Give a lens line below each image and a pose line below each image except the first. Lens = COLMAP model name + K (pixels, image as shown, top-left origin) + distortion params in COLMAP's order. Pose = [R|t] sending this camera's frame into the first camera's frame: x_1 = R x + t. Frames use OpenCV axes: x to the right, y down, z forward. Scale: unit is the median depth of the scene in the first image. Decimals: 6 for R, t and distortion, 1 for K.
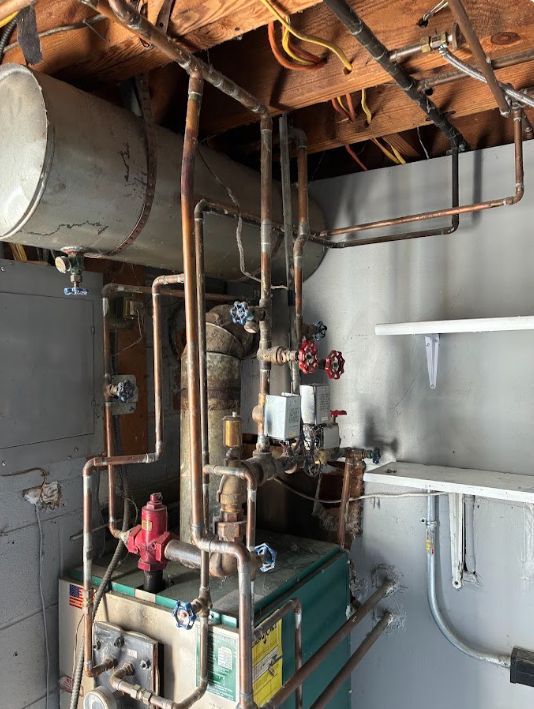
lens RADIAL K [[563.1, 0, 267.0], [0, 563.1, 354.5], [0, 0, 1]] dist [0.077901, -0.079098]
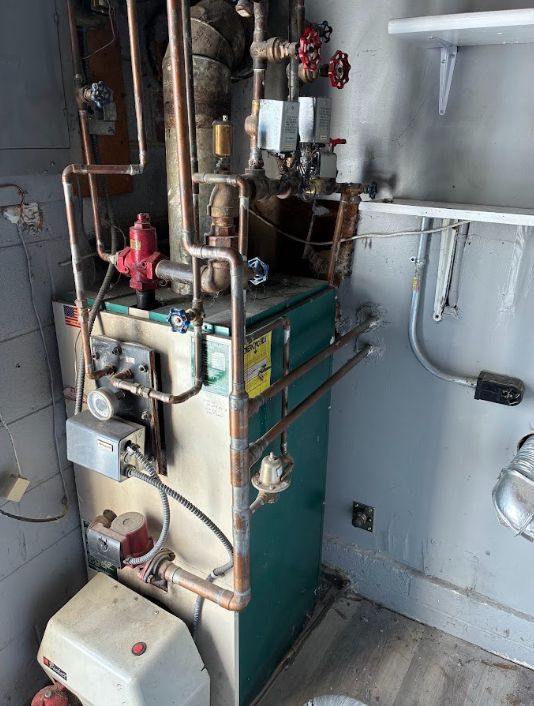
lens RADIAL K [[557.2, 0, 274.3], [0, 557.2, 352.7], [0, 0, 1]] dist [0.088085, -0.088373]
pose [[0.999151, 0.015605, 0.038119, -0.007138], [-0.028071, 0.935224, 0.352942, 0.120755], [-0.030142, -0.353713, 0.934868, 0.022215]]
